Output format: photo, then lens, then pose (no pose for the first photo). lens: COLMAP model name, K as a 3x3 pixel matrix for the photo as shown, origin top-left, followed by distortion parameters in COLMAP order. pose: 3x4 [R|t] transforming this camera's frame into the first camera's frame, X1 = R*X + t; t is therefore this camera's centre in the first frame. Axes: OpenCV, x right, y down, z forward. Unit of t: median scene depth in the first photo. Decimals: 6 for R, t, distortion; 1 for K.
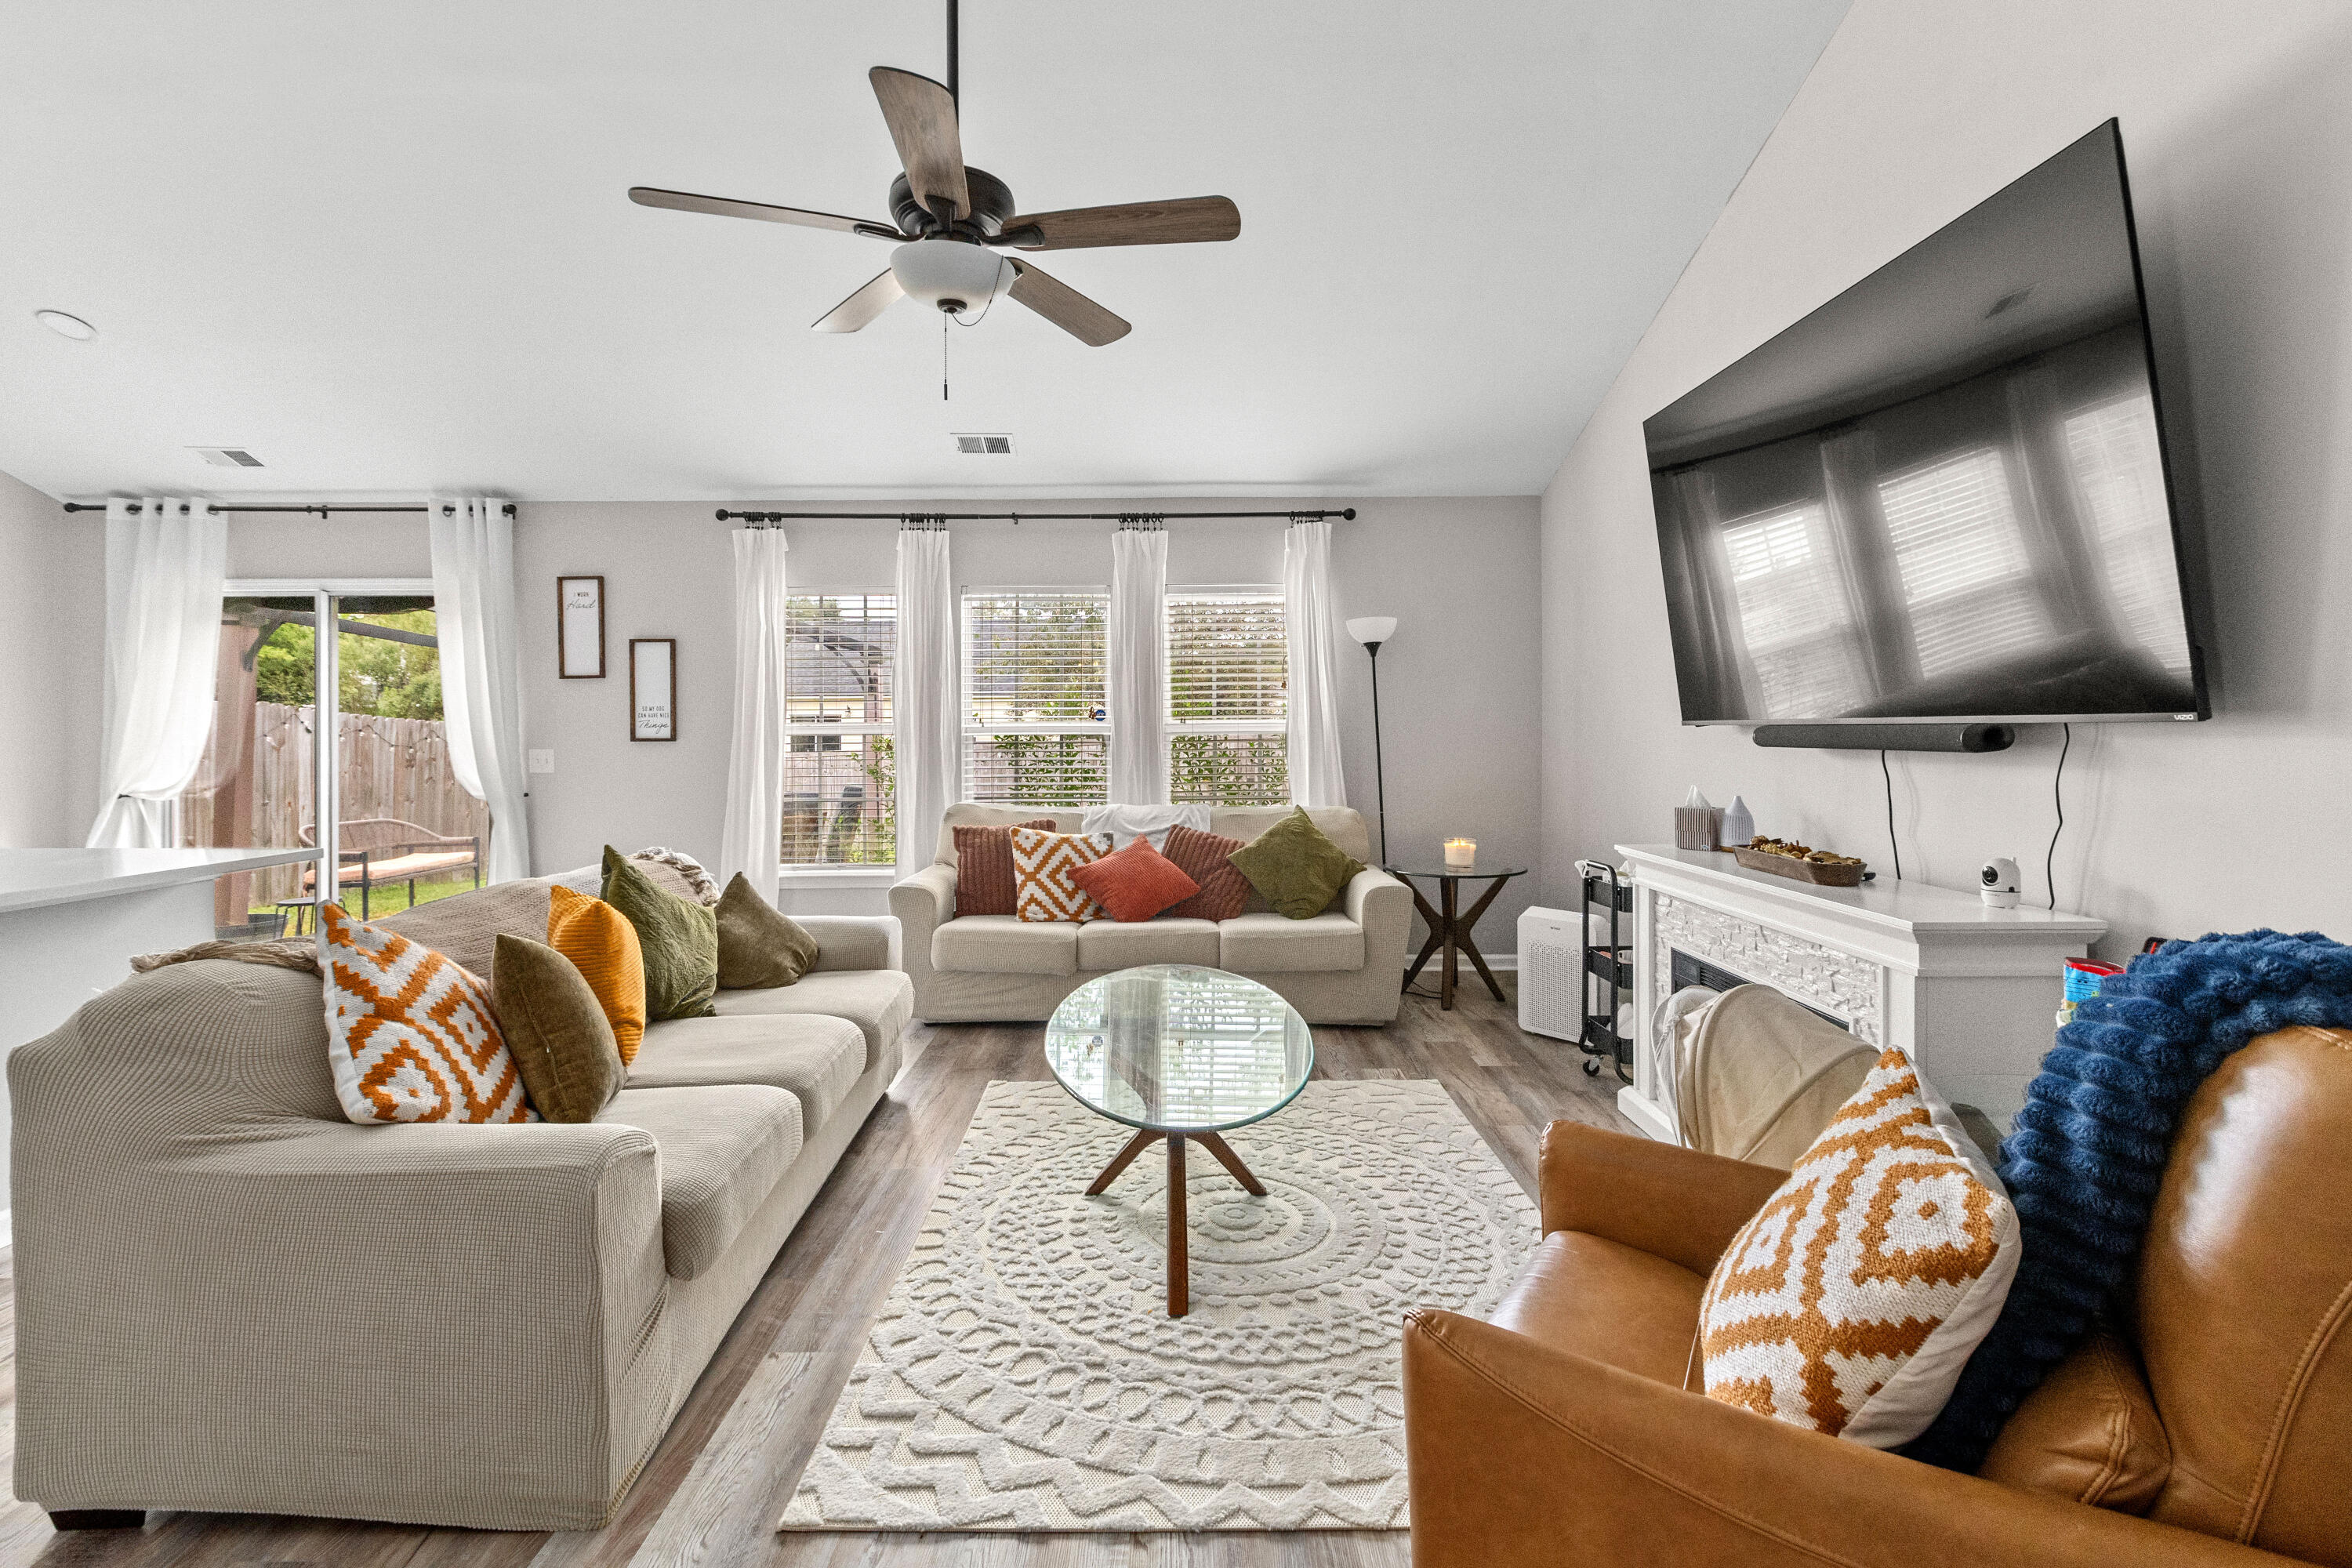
lens RADIAL K [[1075.0, 0, 1167.4], [0, 1075.0, 728.9], [0, 0, 1]] dist [-0.000200, 0.000464]
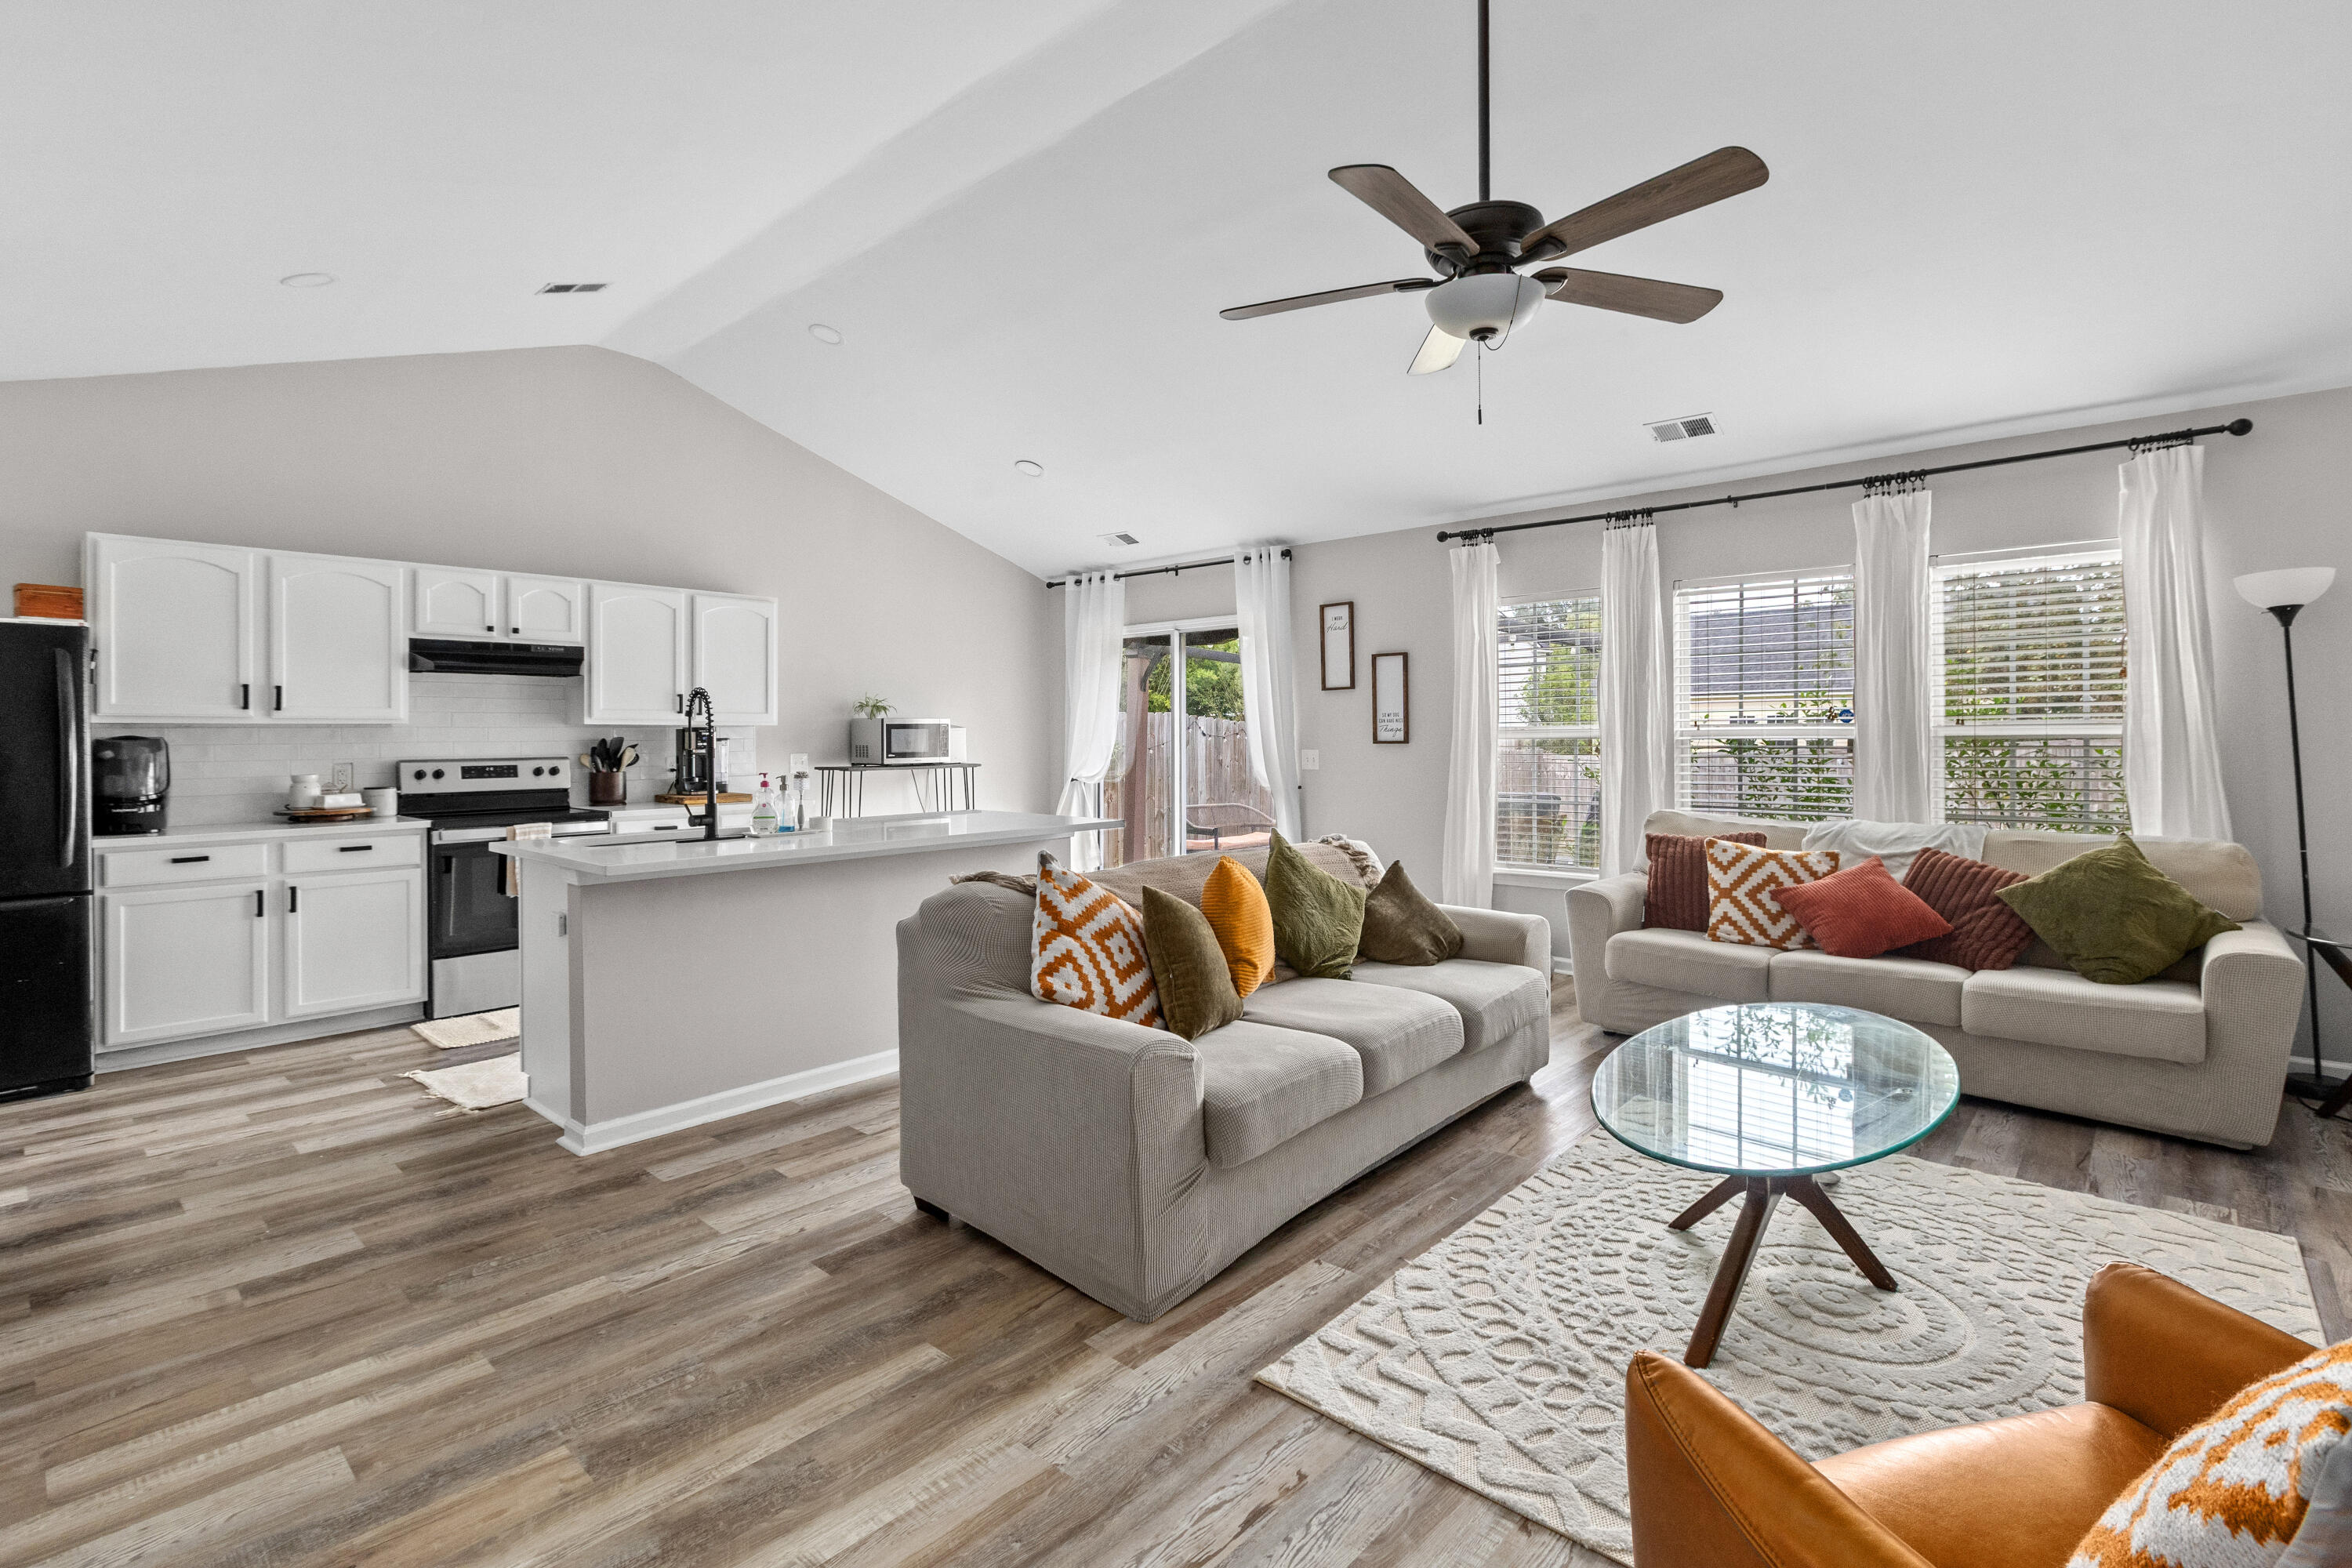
lens RADIAL K [[1089.2, 0, 1191.8], [0, 1089.2, 731.1], [0, 0, 1]] dist [0.001240, 0.000125]
pose [[0.746082, -0.003626, -0.665844, 0.162192], [0.003740, 0.999992, -0.001254, -0.001419], [0.665844, -0.001554, 0.746090, 0.004670]]
